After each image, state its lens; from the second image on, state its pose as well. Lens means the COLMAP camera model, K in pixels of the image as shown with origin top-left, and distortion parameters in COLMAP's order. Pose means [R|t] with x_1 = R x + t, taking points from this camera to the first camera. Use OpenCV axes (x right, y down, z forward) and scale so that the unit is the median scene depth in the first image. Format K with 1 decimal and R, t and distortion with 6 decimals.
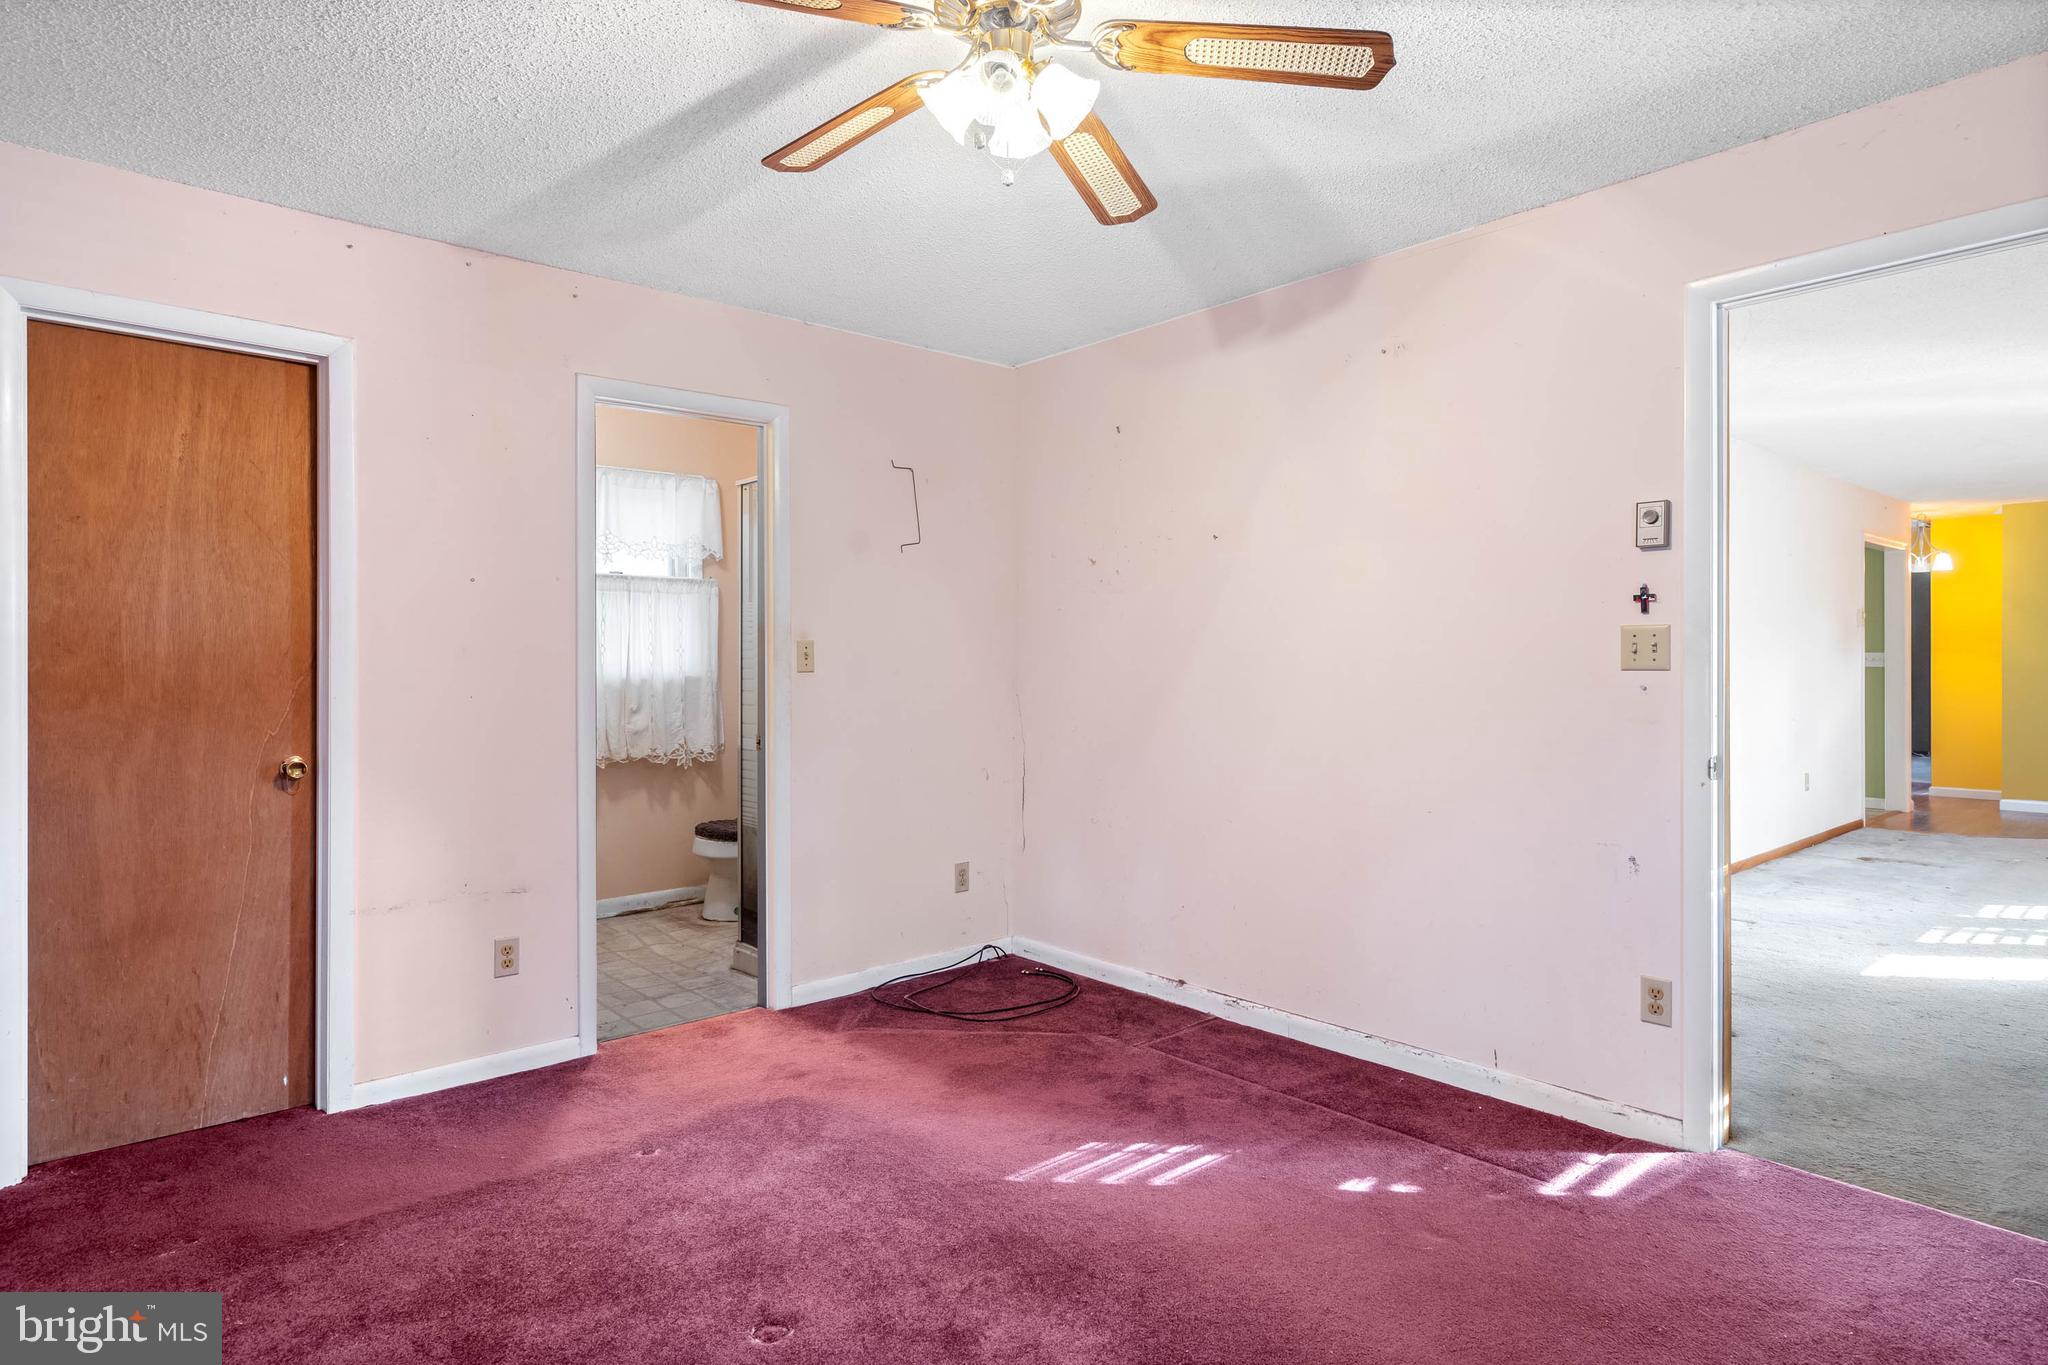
lens RADIAL K [[1129.1, 0, 1028.8], [0, 1129.1, 664.0], [0, 0, 1]] dist [0.002092, 0.000226]
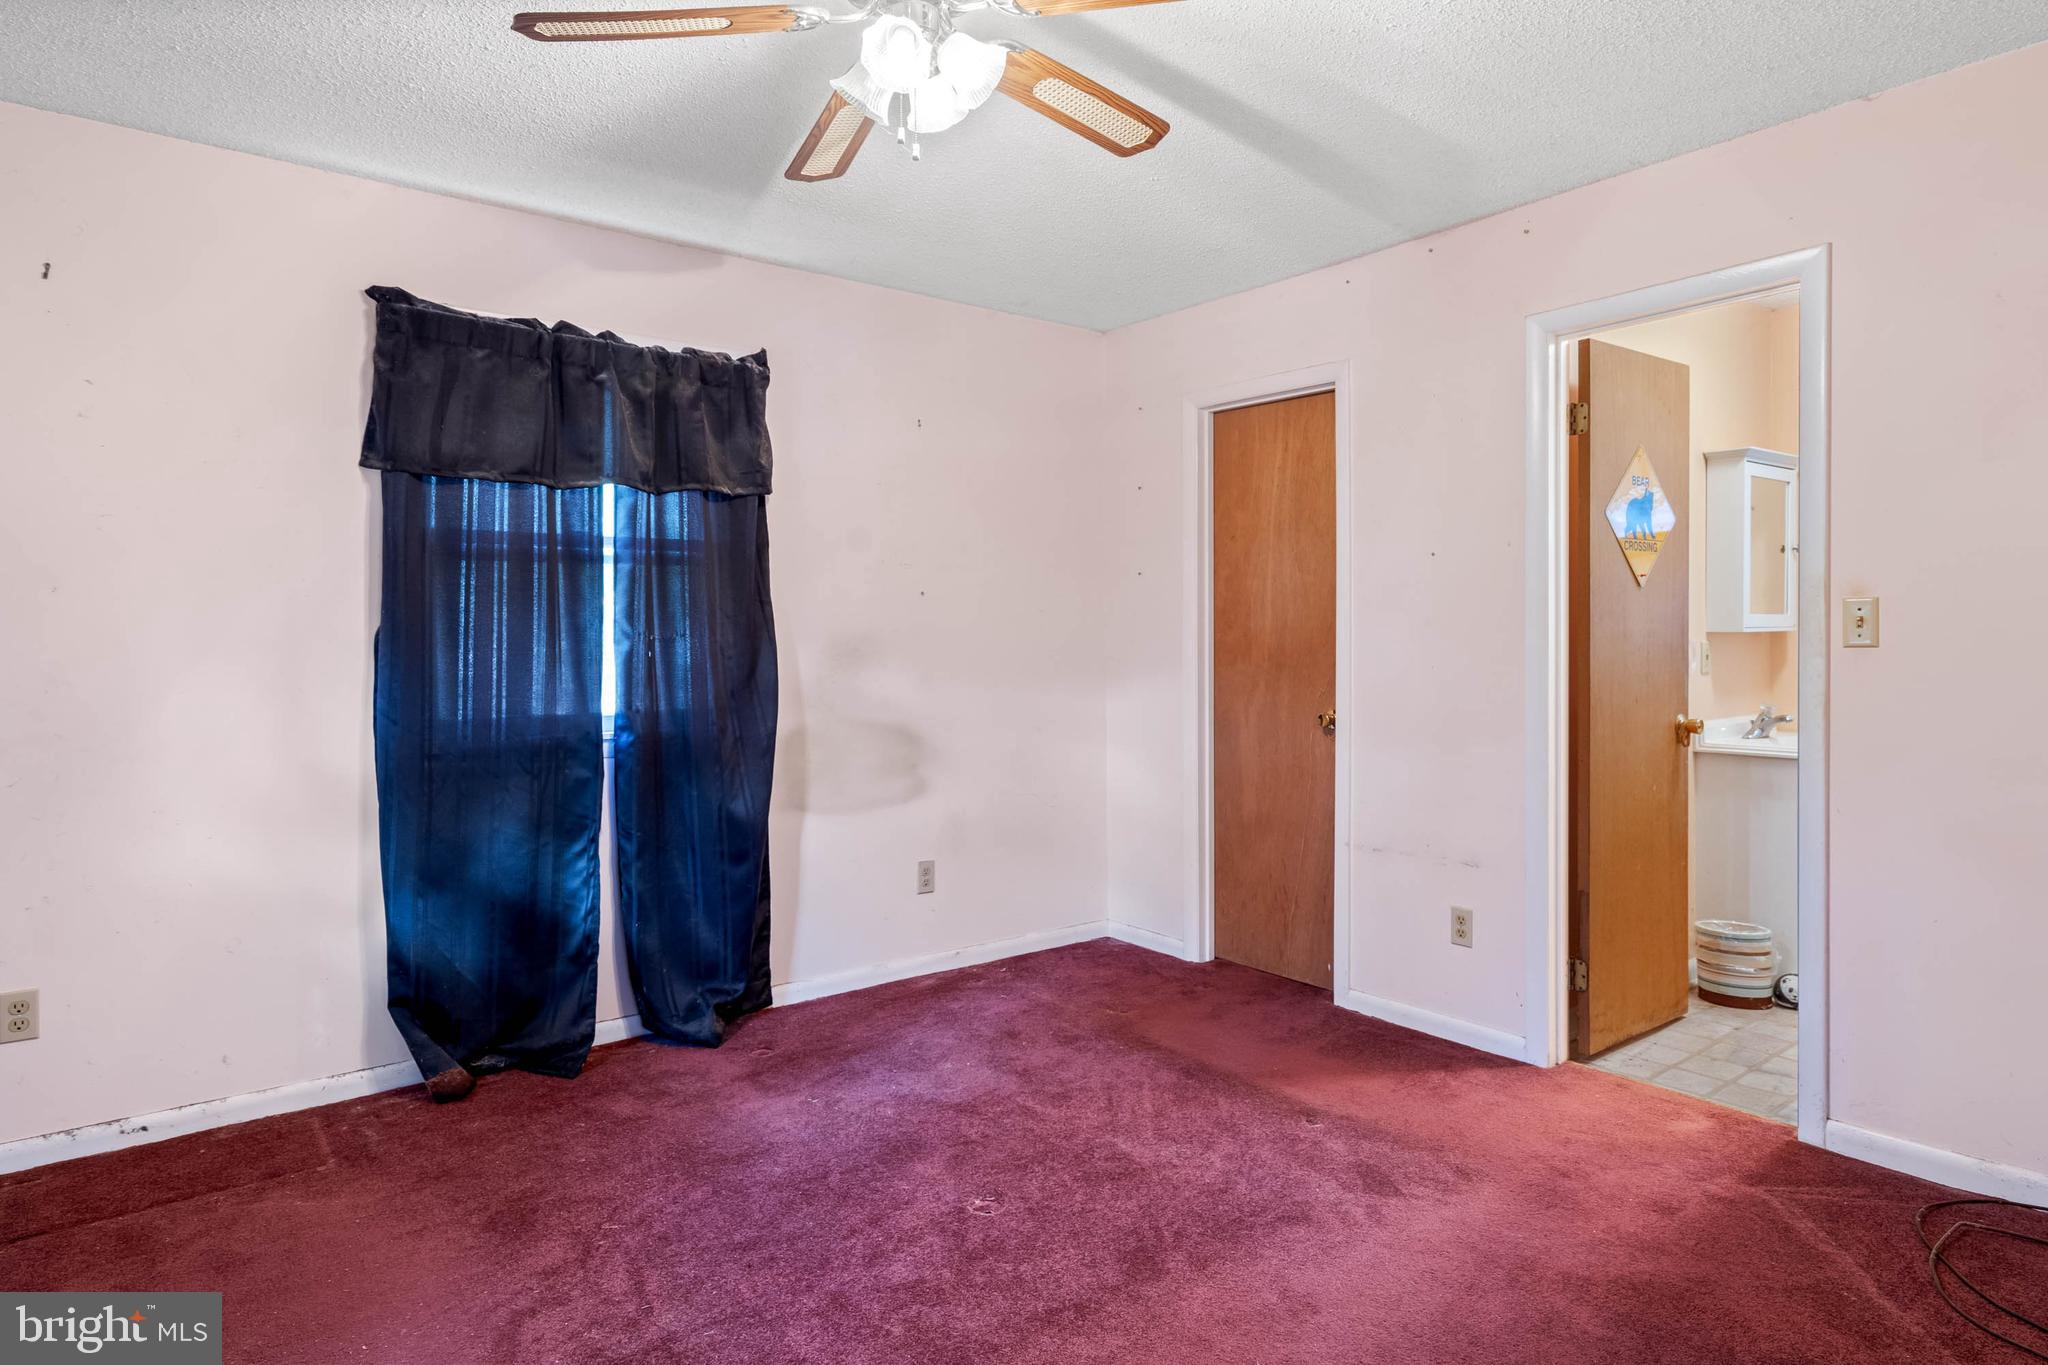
lens RADIAL K [[1147.3, 0, 1024.0], [0, 1147.3, 646.9], [0, 0, 1]] dist [0.001095, 0.000618]
pose [[-0.057794, 0.007804, -0.998298, 0.519442], [0.005139, 0.999959, 0.007520, 0.001822], [0.998315, -0.004695, -0.057832, 0.608523]]
